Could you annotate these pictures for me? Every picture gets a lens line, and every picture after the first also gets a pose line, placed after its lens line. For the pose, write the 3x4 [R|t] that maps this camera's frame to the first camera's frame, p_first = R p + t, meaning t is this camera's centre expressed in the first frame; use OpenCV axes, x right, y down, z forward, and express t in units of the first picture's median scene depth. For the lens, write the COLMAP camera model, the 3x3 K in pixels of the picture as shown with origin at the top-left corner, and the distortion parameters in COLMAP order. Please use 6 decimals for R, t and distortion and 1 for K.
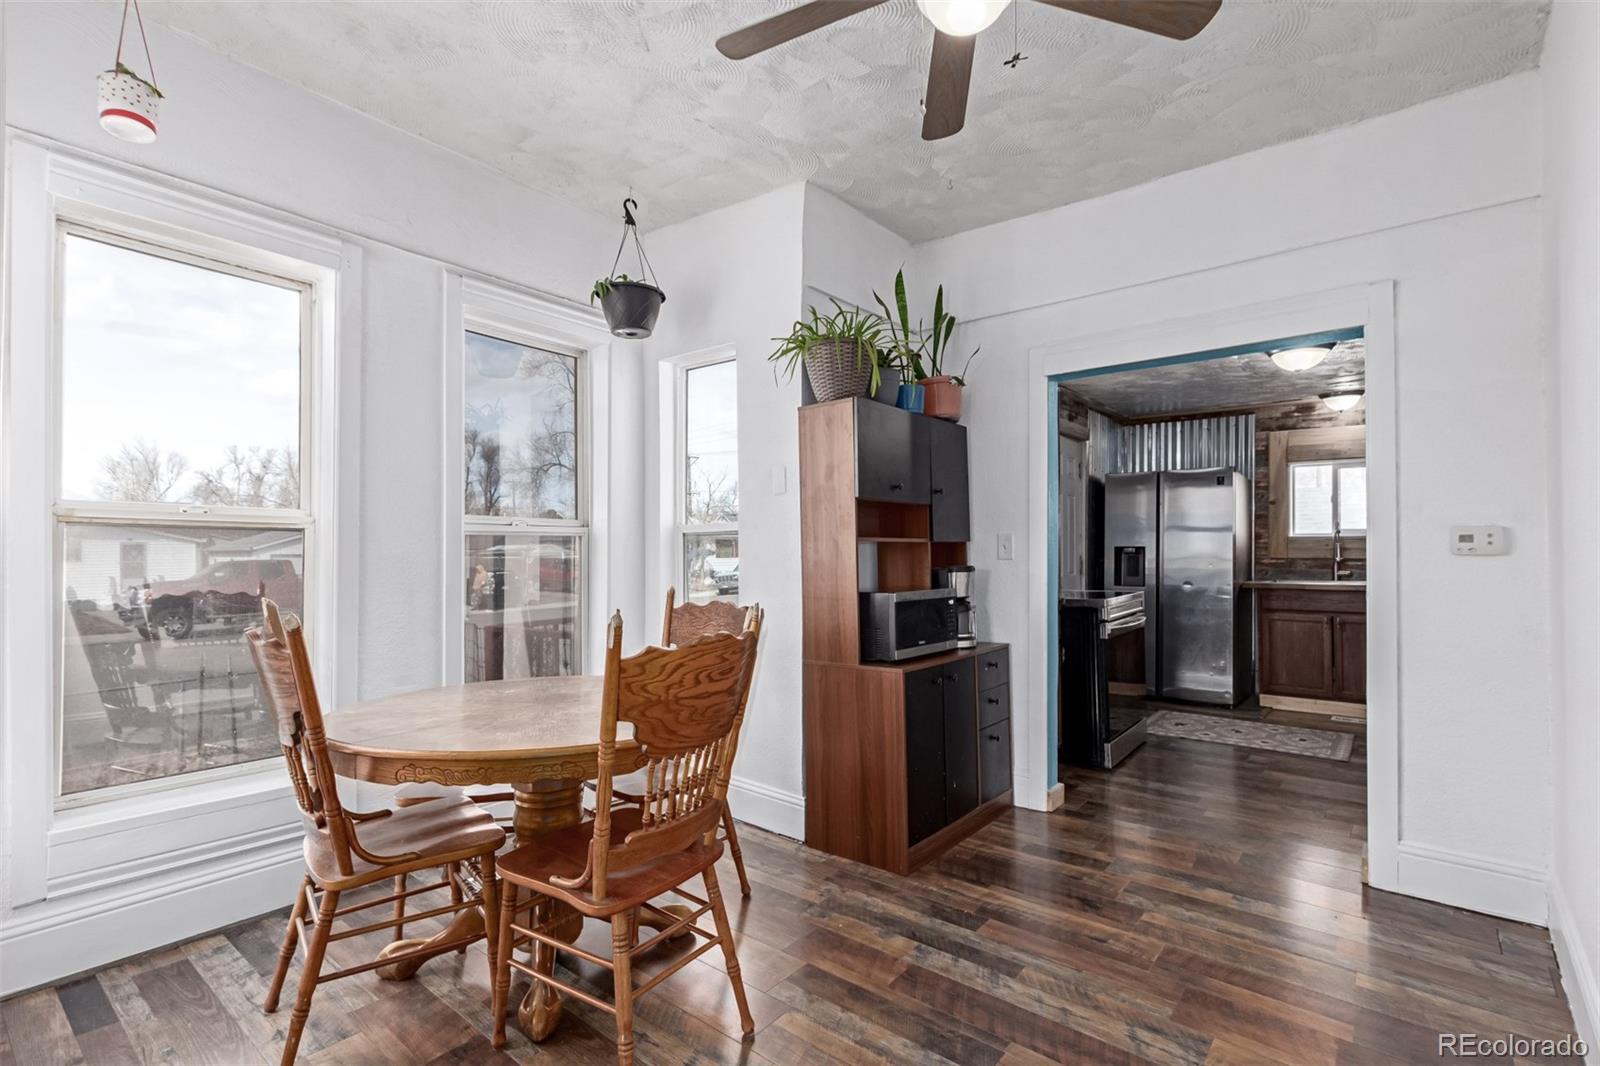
lens RADIAL K [[751.0, 0, 809.0], [0, 751.0, 538.7], [0, 0, 1]] dist [0.008826, -0.001506]
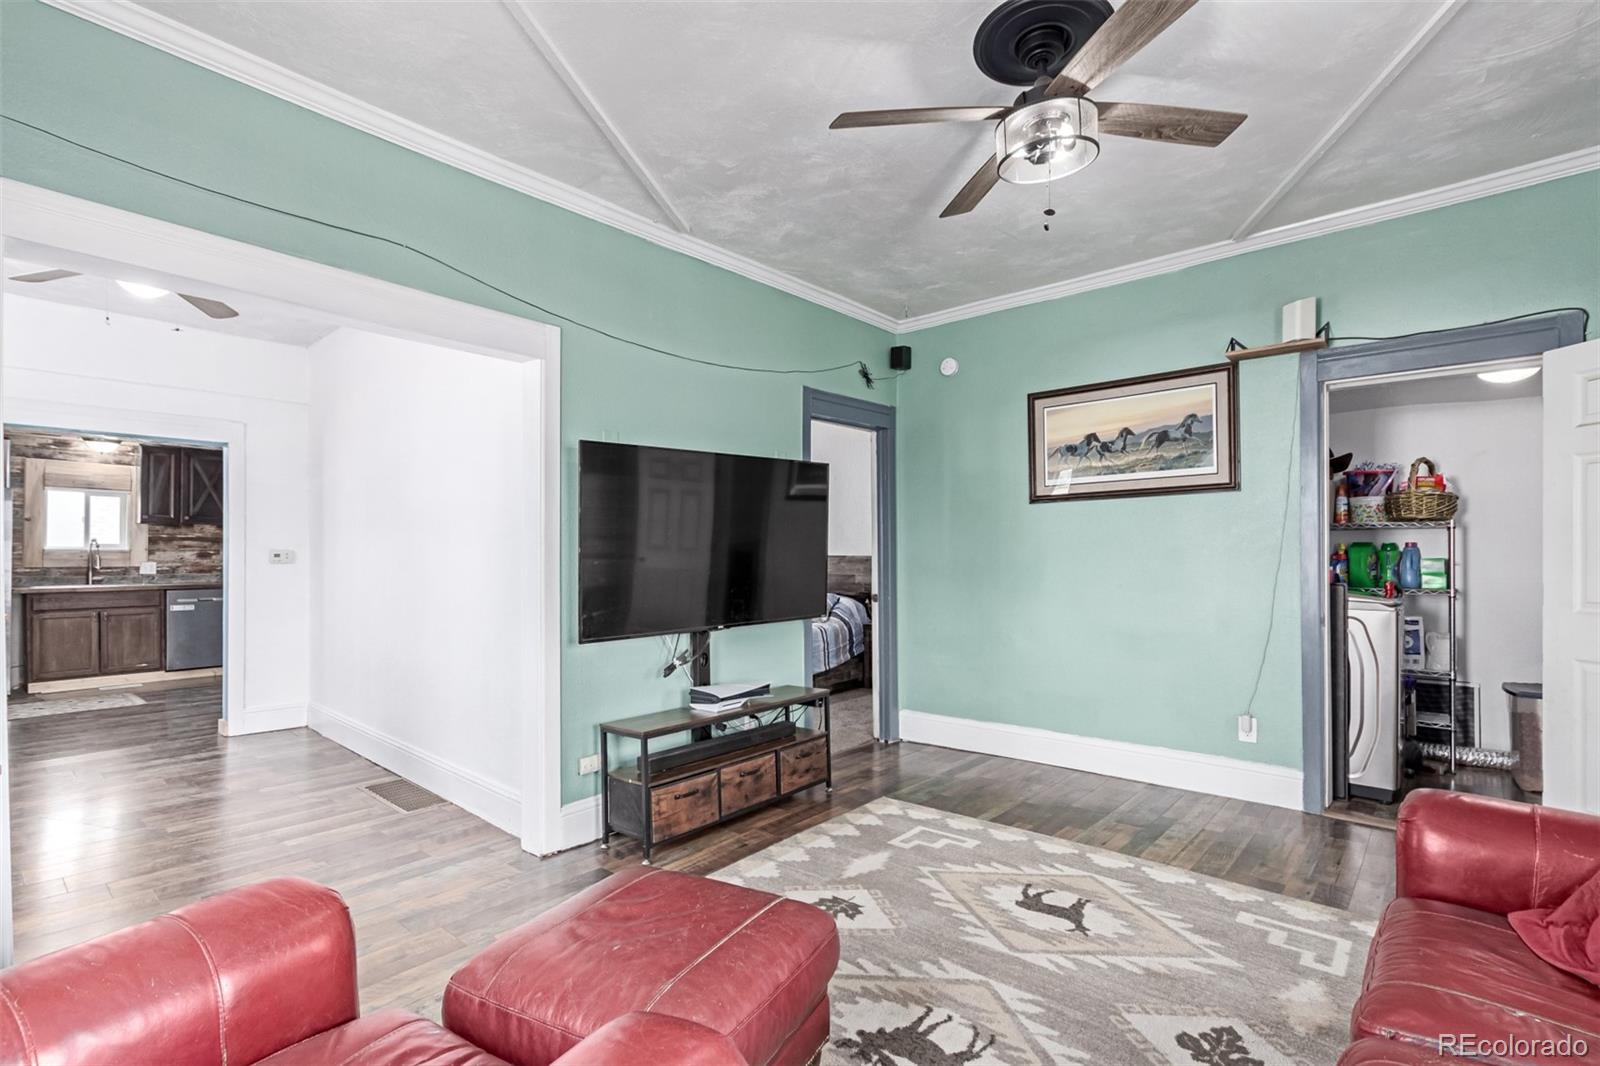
lens RADIAL K [[751.0, 0, 809.0], [0, 751.0, 538.7], [0, 0, 1]] dist [0.008826, -0.001506]
pose [[0.036116, 0.025847, 0.999013, -0.509925], [-0.014468, 0.999574, -0.025338, -0.006699], [-0.999243, -0.013539, 0.036474, -0.244555]]
